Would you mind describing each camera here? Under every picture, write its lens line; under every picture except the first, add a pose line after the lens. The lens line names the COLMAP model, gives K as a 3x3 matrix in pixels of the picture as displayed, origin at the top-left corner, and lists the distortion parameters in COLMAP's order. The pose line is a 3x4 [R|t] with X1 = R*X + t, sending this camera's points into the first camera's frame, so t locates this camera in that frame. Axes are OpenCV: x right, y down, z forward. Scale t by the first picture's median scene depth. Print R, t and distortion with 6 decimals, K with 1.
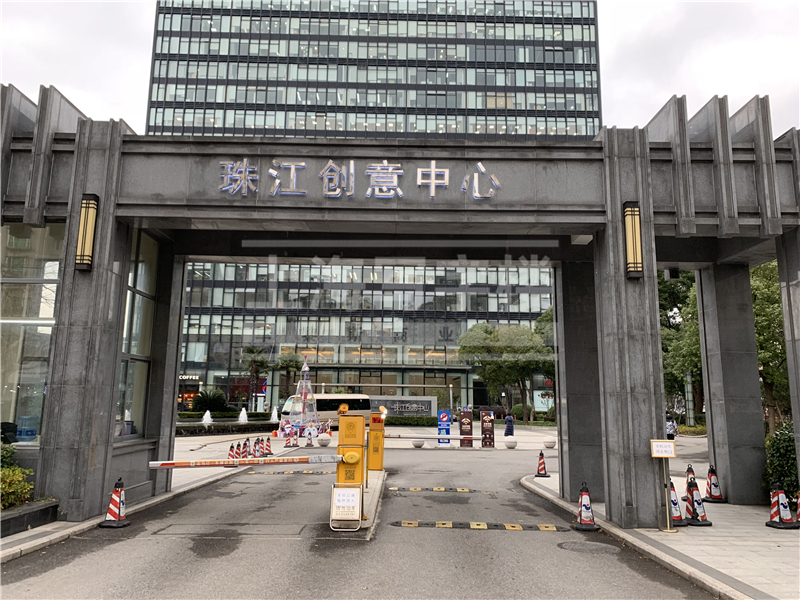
lens RADIAL K [[611.8, 0, 400.0], [0, 611.8, 300.0], [0, 0, 1]] dist [0.006910, 0.002866]
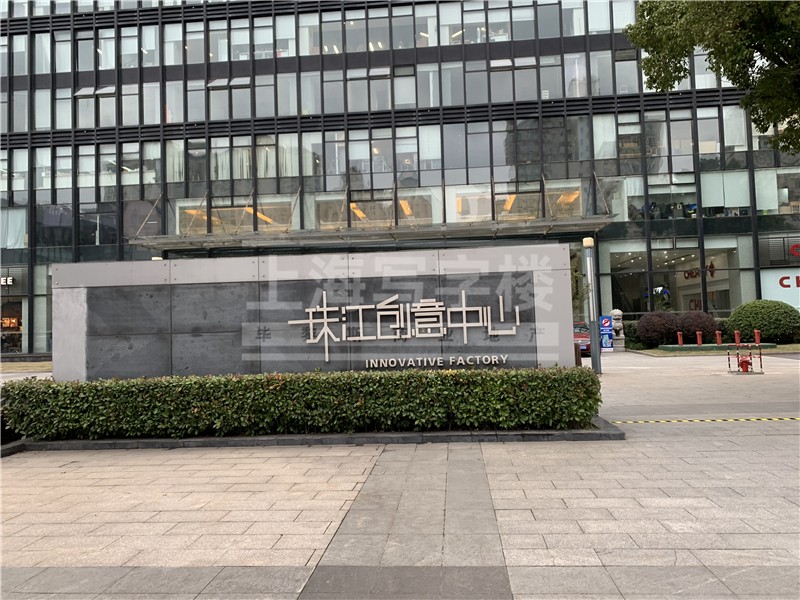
lens RADIAL K [[611.8, 0, 400.0], [0, 611.8, 300.0], [0, 0, 1]] dist [0.006910, 0.002866]
pose [[0.992069, -0.045265, -0.117257, 0.022571], [0.059522, 0.990855, 0.121096, 0.099438], [0.110703, -0.127115, 0.985691, 0.552085]]
